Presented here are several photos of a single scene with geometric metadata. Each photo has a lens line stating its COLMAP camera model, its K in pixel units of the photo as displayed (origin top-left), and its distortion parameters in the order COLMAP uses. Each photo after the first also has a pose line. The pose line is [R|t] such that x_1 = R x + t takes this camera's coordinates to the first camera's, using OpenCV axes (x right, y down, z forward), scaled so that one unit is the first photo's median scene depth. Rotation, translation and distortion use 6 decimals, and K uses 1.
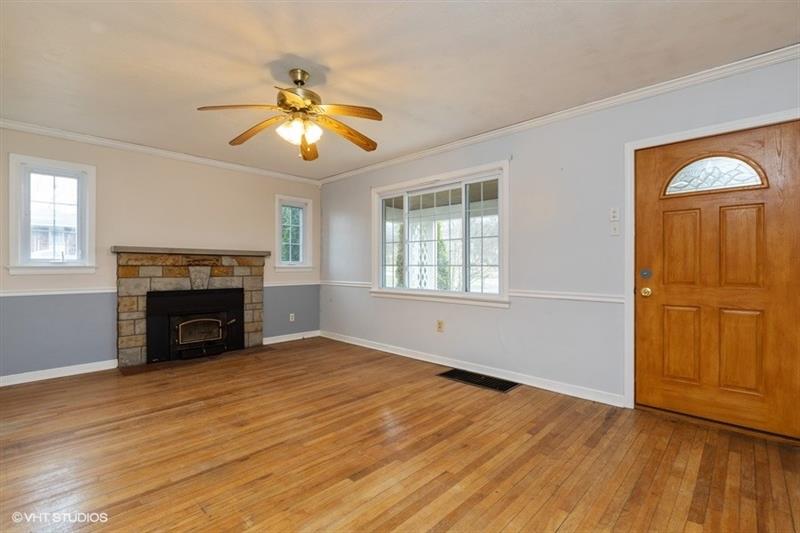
lens RADIAL K [[368.3, 0, 400.0], [0, 368.3, 266.5], [0, 0, 1]] dist [-0.017833, -0.000206]
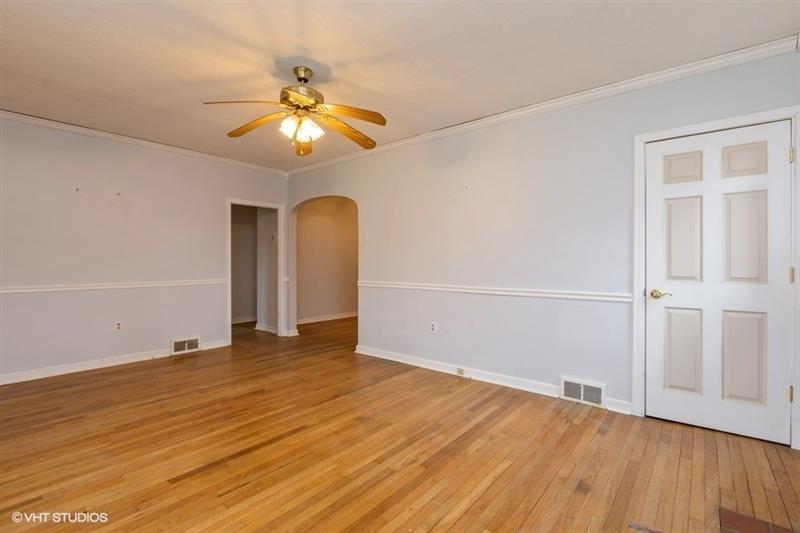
lens RADIAL K [[368.3, 0, 400.0], [0, 368.3, 266.5], [0, 0, 1]] dist [-0.017833, -0.000206]
pose [[-0.996843, -0.003597, -0.079311, -0.460219], [-0.004730, 0.999889, 0.014108, -0.004415], [0.079252, 0.014438, -0.996750, 2.021887]]
